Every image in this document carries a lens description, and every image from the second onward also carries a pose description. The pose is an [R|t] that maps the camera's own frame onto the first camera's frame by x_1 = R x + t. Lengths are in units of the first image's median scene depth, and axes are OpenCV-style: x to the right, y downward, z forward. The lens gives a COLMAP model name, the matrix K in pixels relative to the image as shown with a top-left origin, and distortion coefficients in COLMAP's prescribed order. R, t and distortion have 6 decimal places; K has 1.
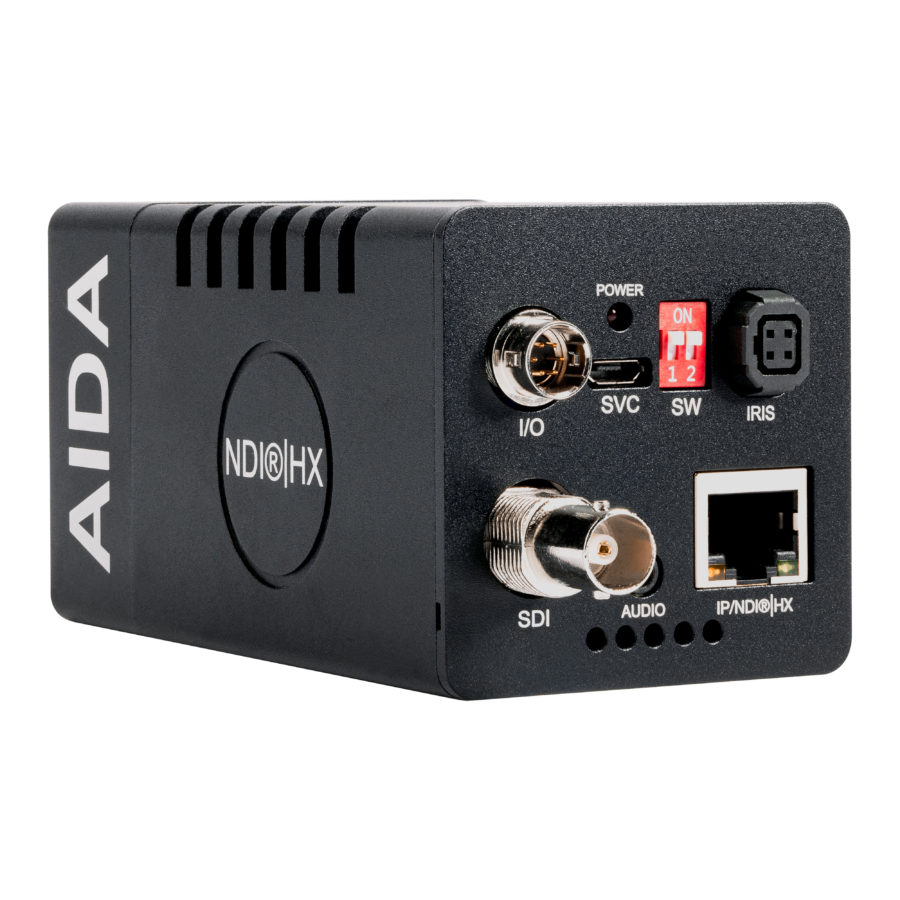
lens RADIAL K [[4258.5, 0, 450.0], [0, 4258.5, 450.0], [0, 0, 1]] dist [0.116914, 3.039887]
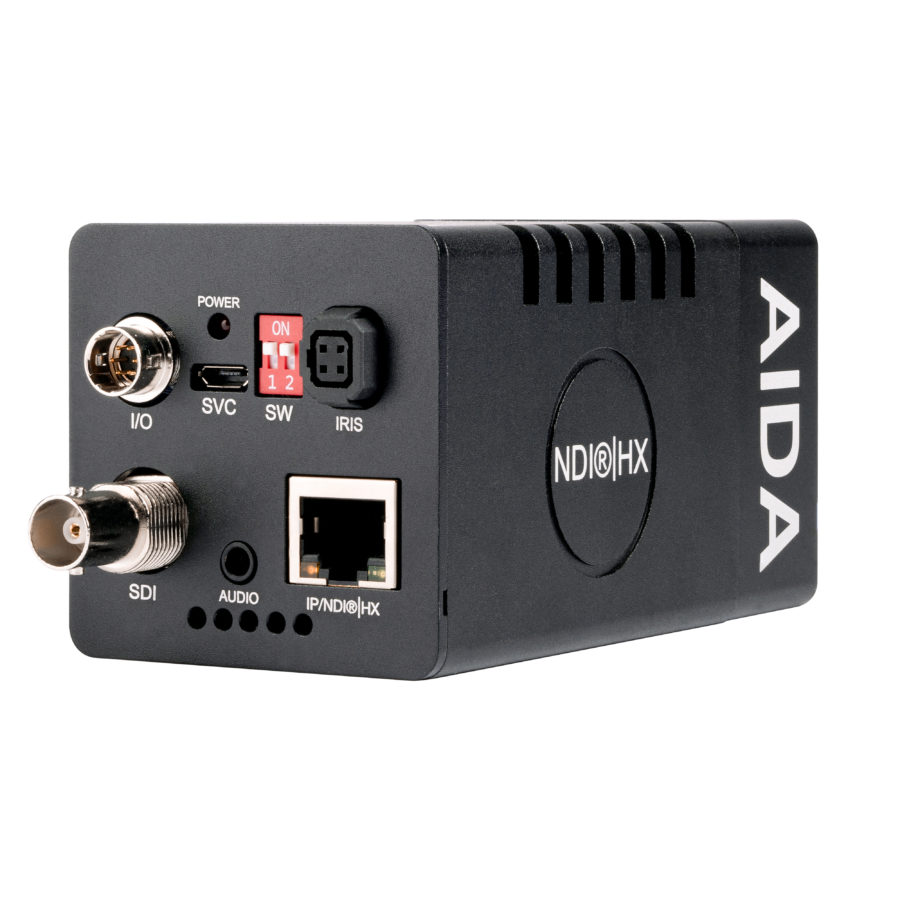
lens RADIAL K [[4258.5, 0, 450.0], [0, 4258.5, 450.0], [0, 0, 1]] dist [0.116914, 3.039887]
pose [[0.482923, 0.061389, -0.873508, 1.015367], [-0.058878, 0.997558, 0.037557, -0.043680], [0.873681, 0.033293, 0.485358, 0.514712]]
